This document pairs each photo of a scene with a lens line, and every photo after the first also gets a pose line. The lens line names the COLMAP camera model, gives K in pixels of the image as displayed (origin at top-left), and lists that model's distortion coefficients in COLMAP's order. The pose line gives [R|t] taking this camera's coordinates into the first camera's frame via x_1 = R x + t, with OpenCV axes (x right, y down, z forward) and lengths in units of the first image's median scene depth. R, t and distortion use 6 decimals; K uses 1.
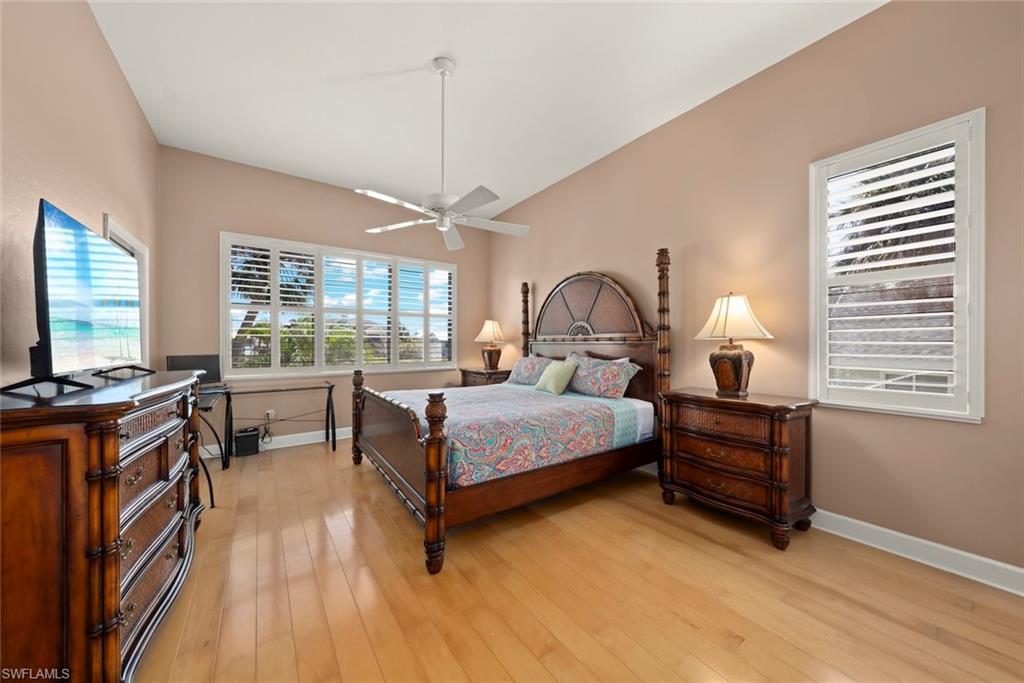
lens RADIAL K [[363.2, 0, 512.0], [0, 363.2, 341.5], [0, 0, 1]] dist [0.000113, 0.000006]
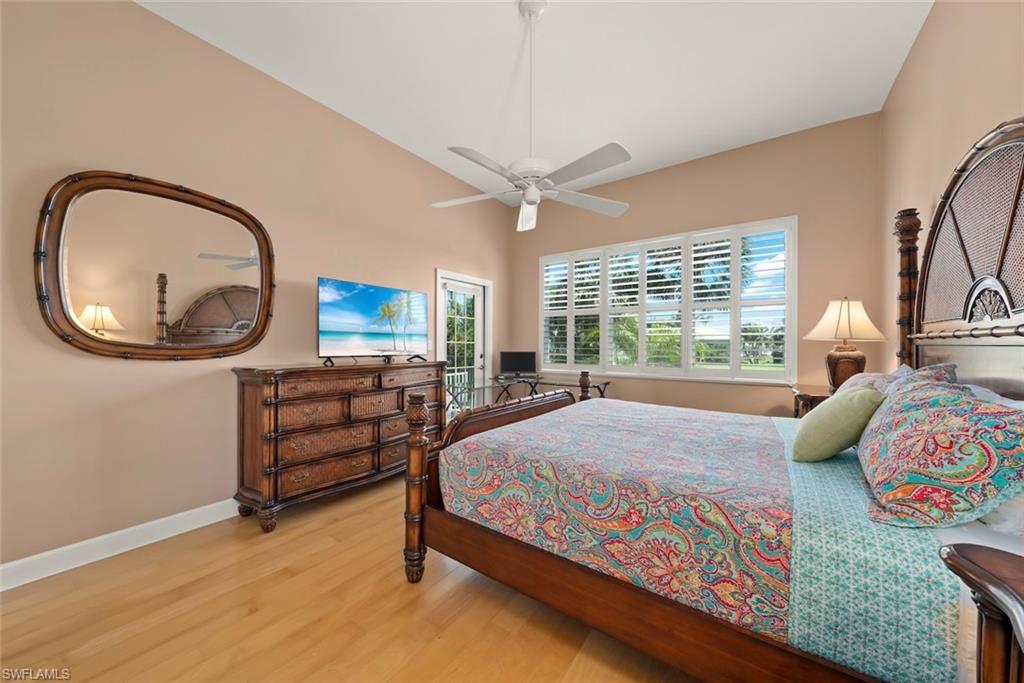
lens RADIAL K [[364.5, 0, 491.8], [0, 364.5, 342.3], [0, 0, 1]] dist [-0.001573, -0.000079]
pose [[0.303209, -0.001431, -0.952923, 0.584253], [0.003142, 0.999995, -0.000502, 0.004345], [0.952919, -0.002842, 0.303212, 0.689305]]
